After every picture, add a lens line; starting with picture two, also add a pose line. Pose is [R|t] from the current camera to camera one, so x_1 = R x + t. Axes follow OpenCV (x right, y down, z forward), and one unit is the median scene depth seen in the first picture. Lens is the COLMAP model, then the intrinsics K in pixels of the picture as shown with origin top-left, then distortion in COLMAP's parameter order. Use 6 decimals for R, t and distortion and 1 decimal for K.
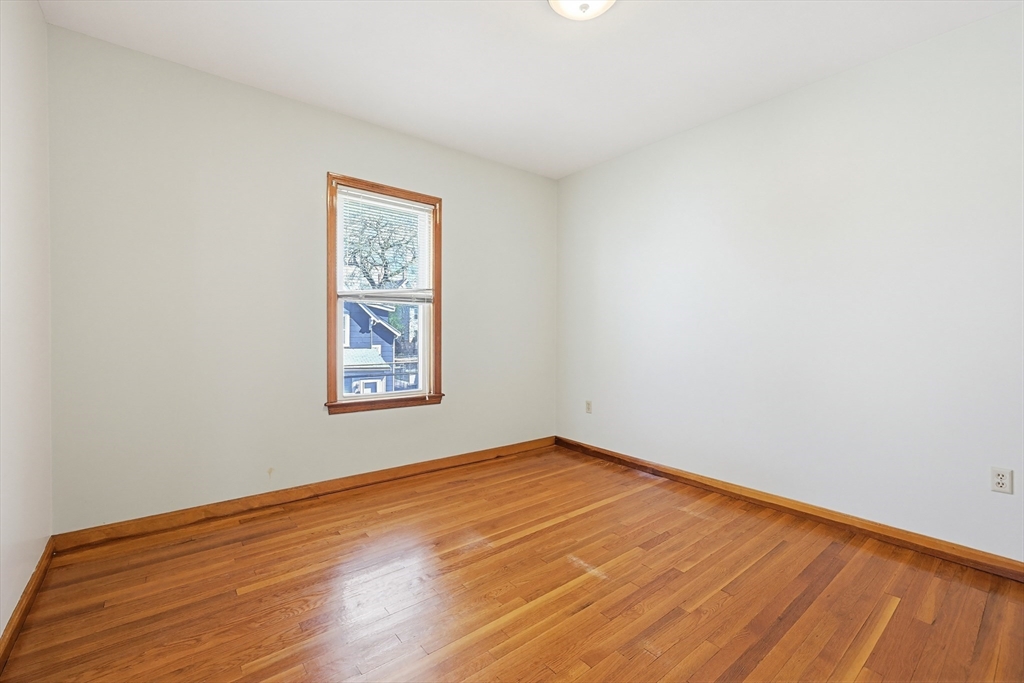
lens RADIAL K [[436.9, 0, 518.3], [0, 436.9, 340.6], [0, 0, 1]] dist [0.000207, 0.000115]
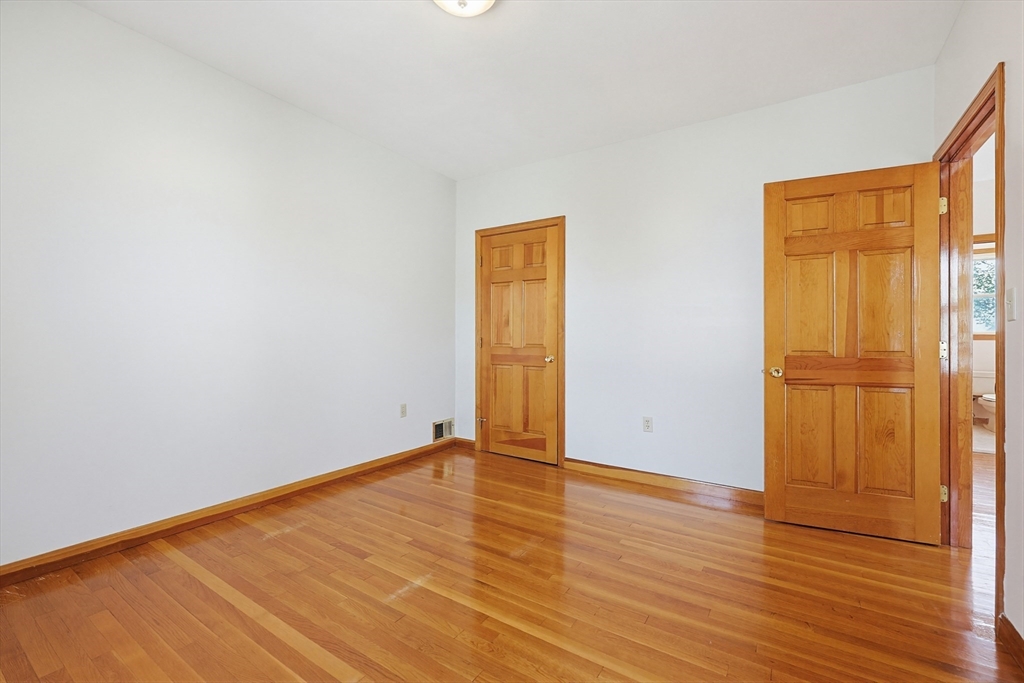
lens RADIAL K [[436.9, 0, 518.3], [0, 436.9, 340.6], [0, 0, 1]] dist [0.000207, 0.000115]
pose [[-0.309858, -0.013643, 0.950685, -0.646304], [0.011944, 0.999762, 0.018240, -0.002787], [-0.950708, 0.017007, -0.309622, 0.898891]]
